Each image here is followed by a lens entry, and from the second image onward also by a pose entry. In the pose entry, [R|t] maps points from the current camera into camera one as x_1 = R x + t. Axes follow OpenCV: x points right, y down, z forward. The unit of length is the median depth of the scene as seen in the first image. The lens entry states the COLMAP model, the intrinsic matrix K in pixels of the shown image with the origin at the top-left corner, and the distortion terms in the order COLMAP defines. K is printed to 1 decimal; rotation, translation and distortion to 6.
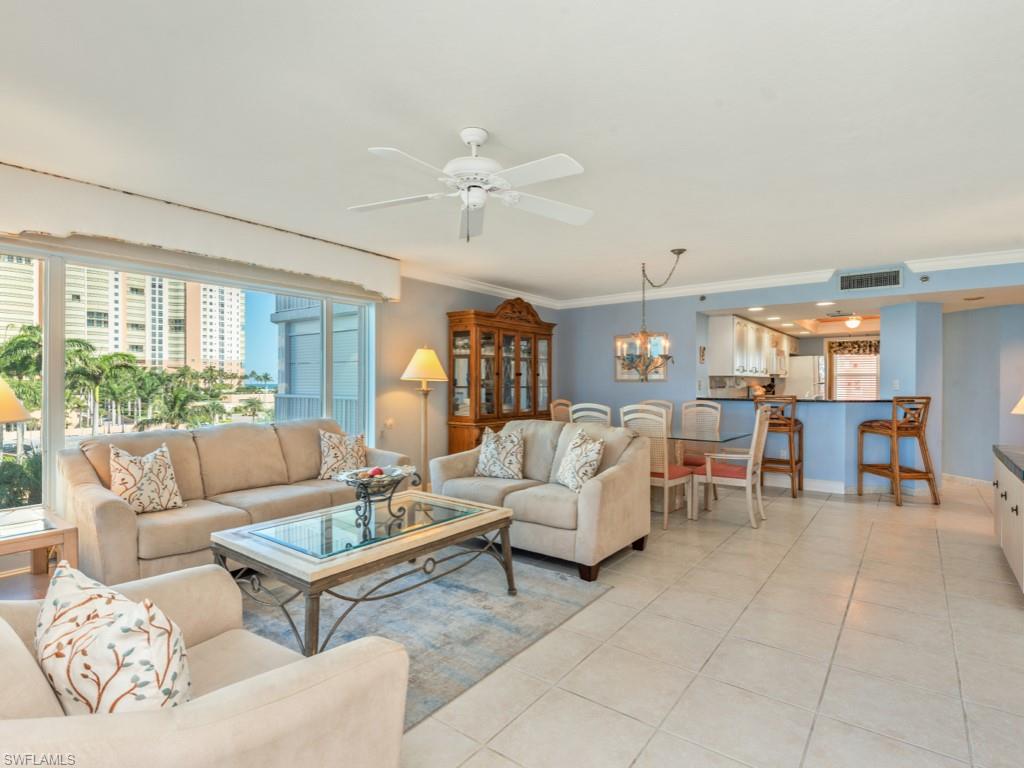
lens RADIAL K [[515.6, 0, 512.0], [0, 515.6, 384.0], [0, 0, 1]] dist [-0.001165, -0.000619]
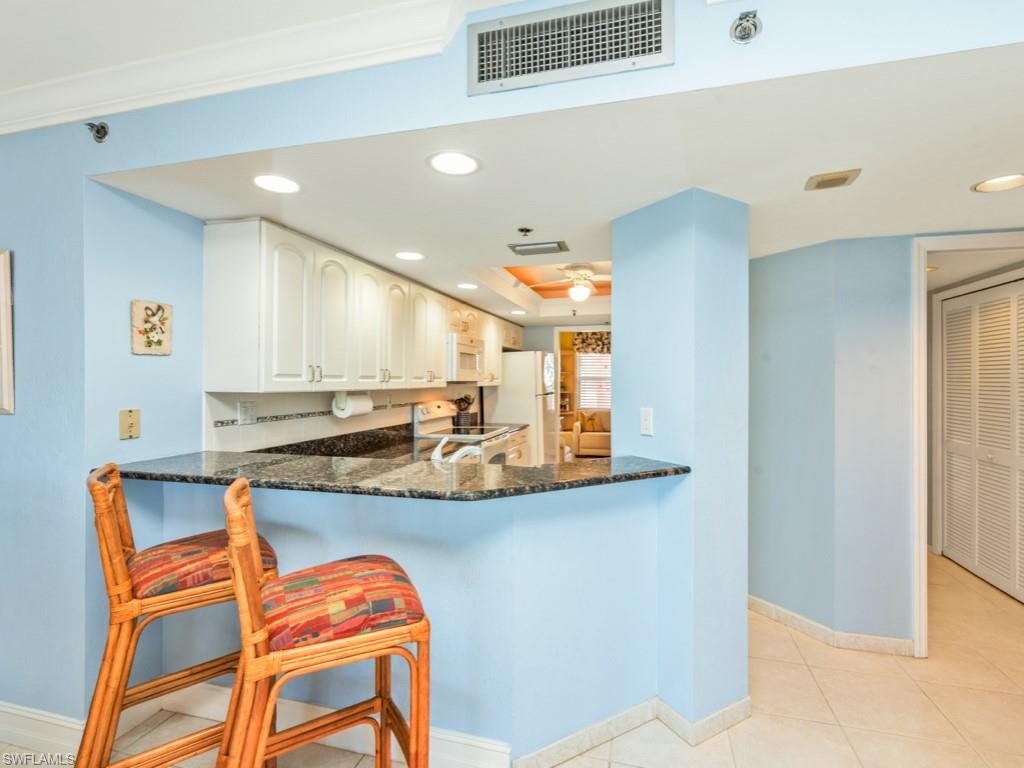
lens RADIAL K [[491.3, 0, 512.0], [0, 491.3, 384.0], [0, 0, 1]] dist [0.022335, 0.000110]
pose [[0.925899, -0.001408, 0.377769, 0.504367], [-0.000250, 0.999991, 0.004340, -0.025663], [-0.377772, -0.004112, 0.925890, 0.683680]]
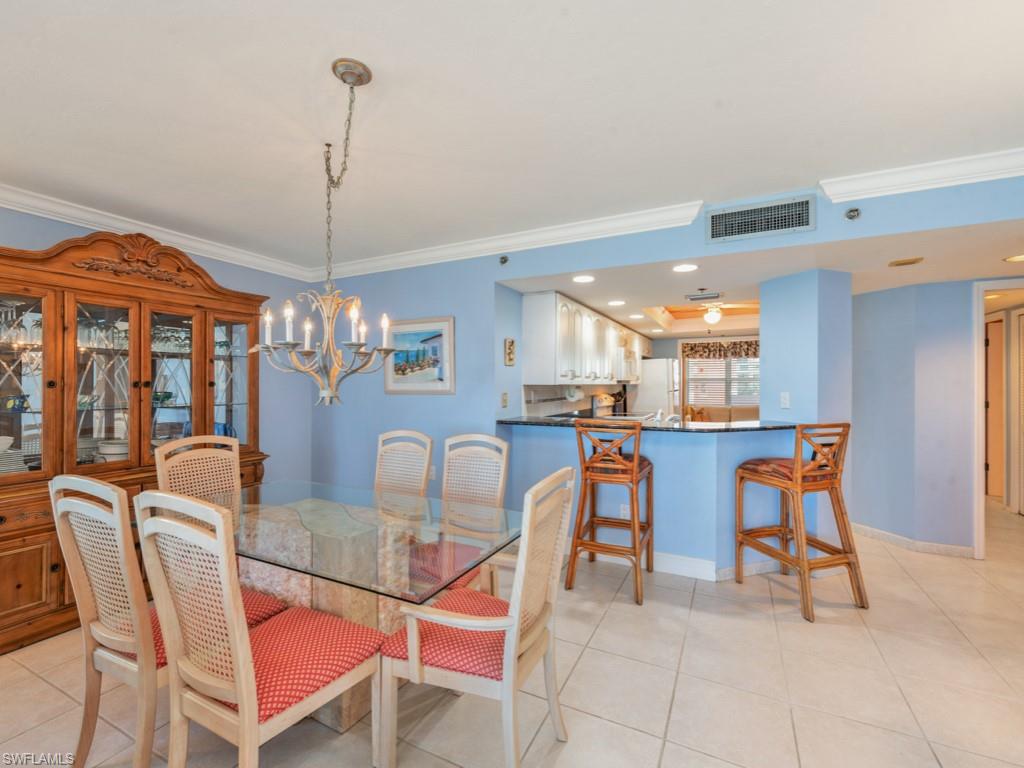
lens RADIAL K [[442.0, 0, 514.7], [0, 442.0, 386.5], [0, 0, 1]] dist [0.012691, -0.000029]
pose [[0.980293, -0.003537, 0.197516, 0.292714], [0.002912, 0.999990, 0.003454, -0.017628], [-0.197526, -0.002810, 0.980294, 0.503533]]
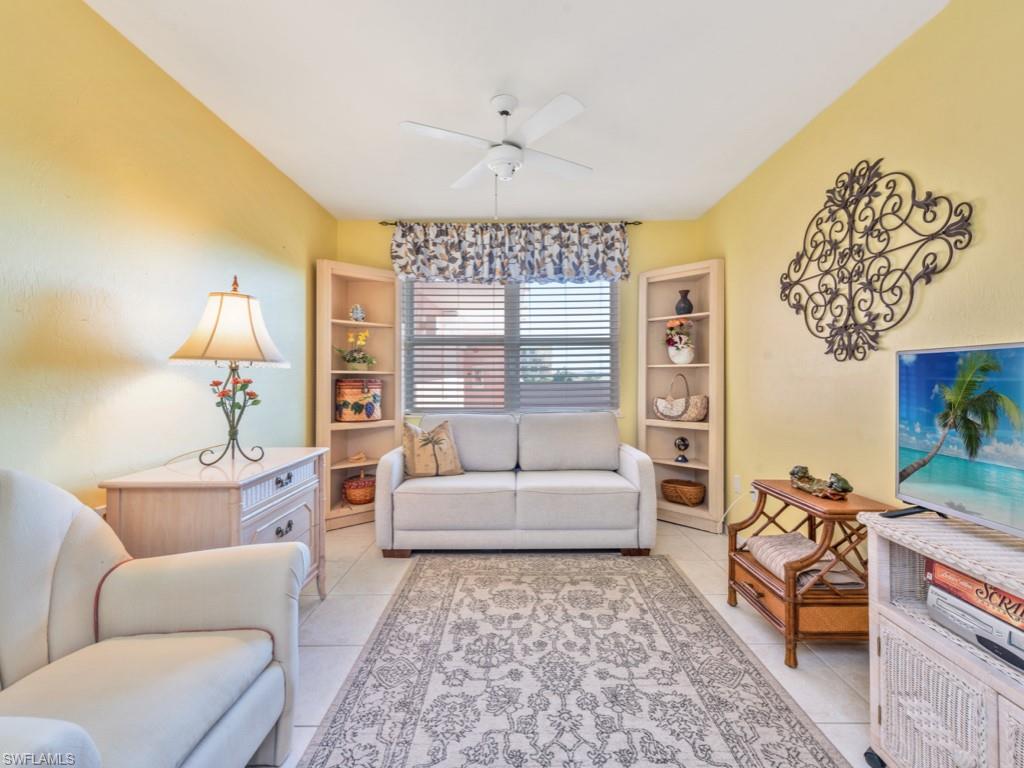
lens RADIAL K [[442.0, 0, 514.7], [0, 442.0, 386.5], [0, 0, 1]] dist [0.012691, -0.000029]
pose [[0.791607, -0.007437, 0.610986, 1.070695], [0.000449, 0.999933, 0.011589, 0.020312], [-0.611031, -0.008899, 0.791557, 1.536189]]
